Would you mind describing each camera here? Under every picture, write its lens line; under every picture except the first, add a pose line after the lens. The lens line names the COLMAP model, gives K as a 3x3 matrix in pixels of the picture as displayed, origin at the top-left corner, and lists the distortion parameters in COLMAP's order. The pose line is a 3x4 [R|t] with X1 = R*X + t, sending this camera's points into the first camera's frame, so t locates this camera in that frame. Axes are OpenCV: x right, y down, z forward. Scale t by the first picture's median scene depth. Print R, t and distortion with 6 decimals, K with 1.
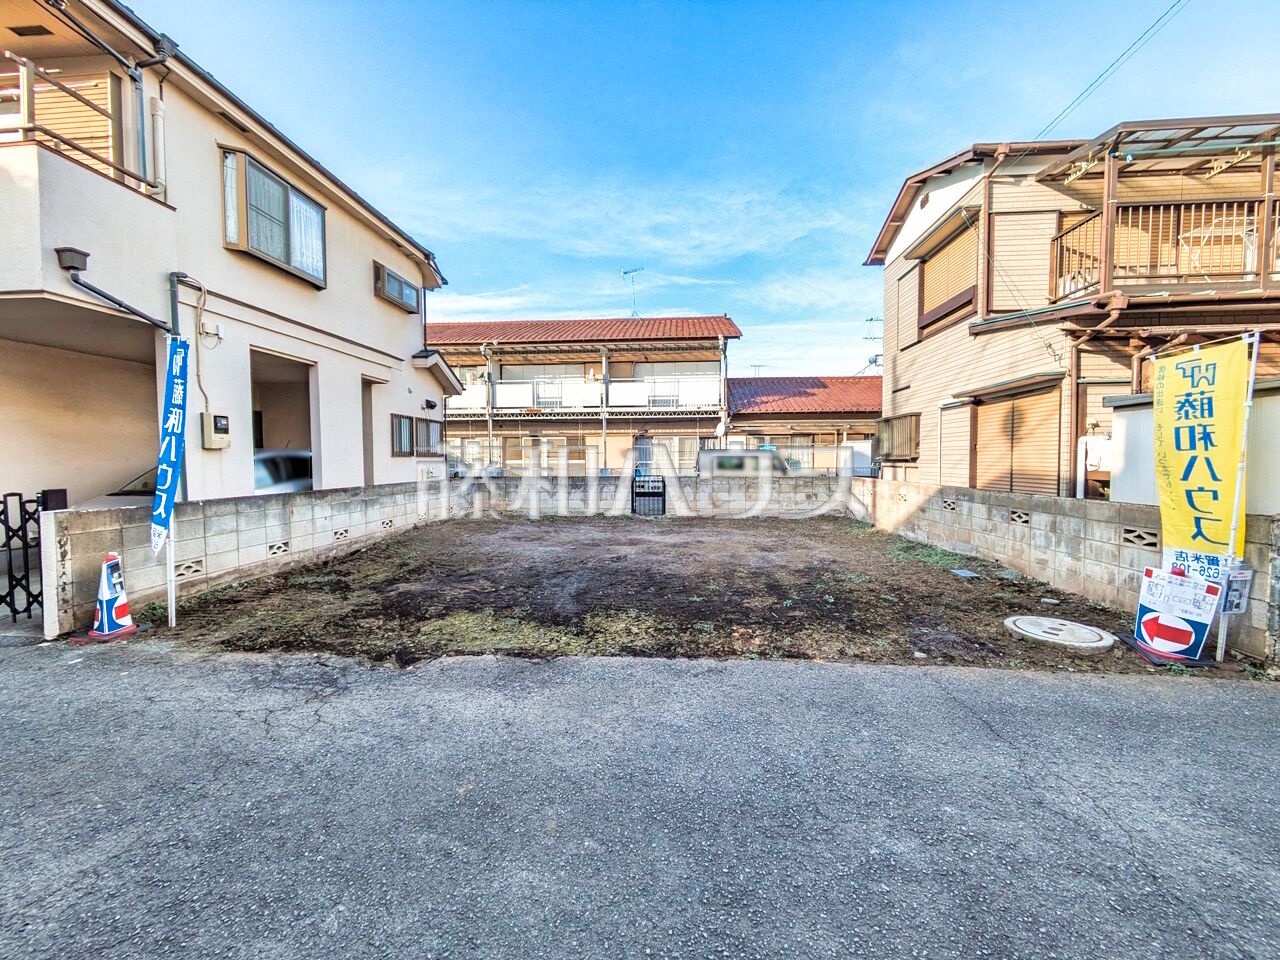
lens RADIAL K [[505.5, 0, 644.5], [0, 505.5, 478.9], [0, 0, 1]] dist [0.003014, 0.000262]
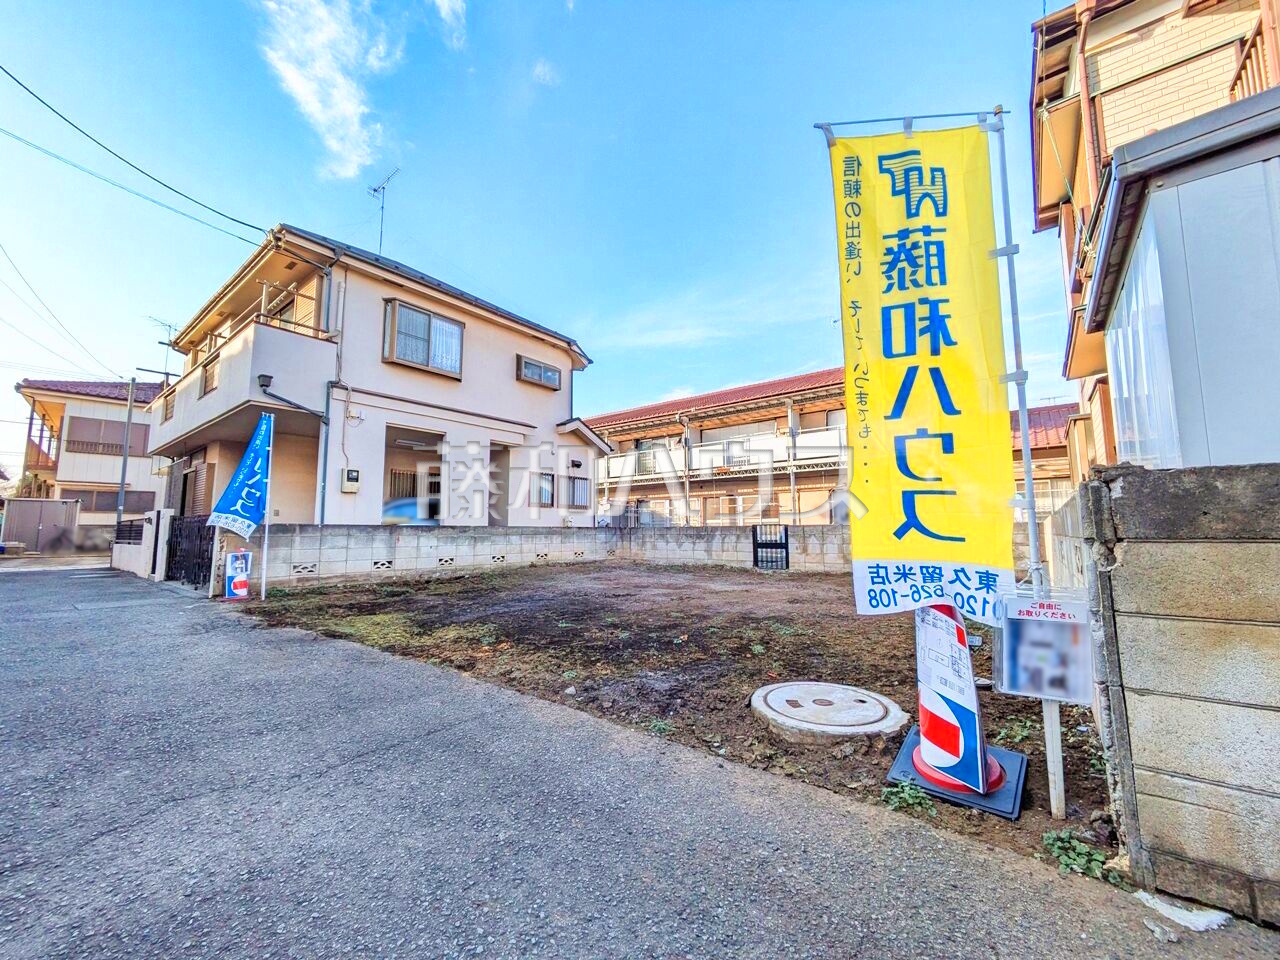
lens RADIAL K [[505.5, 0, 645.3], [0, 505.5, 479.2], [0, 0, 1]] dist [0.003014, 0.000262]
pose [[0.832231, -0.058448, -0.551340, 0.534744], [-0.020997, 0.990392, -0.136687, 0.067217], [0.554031, 0.125332, 0.823007, 0.197931]]
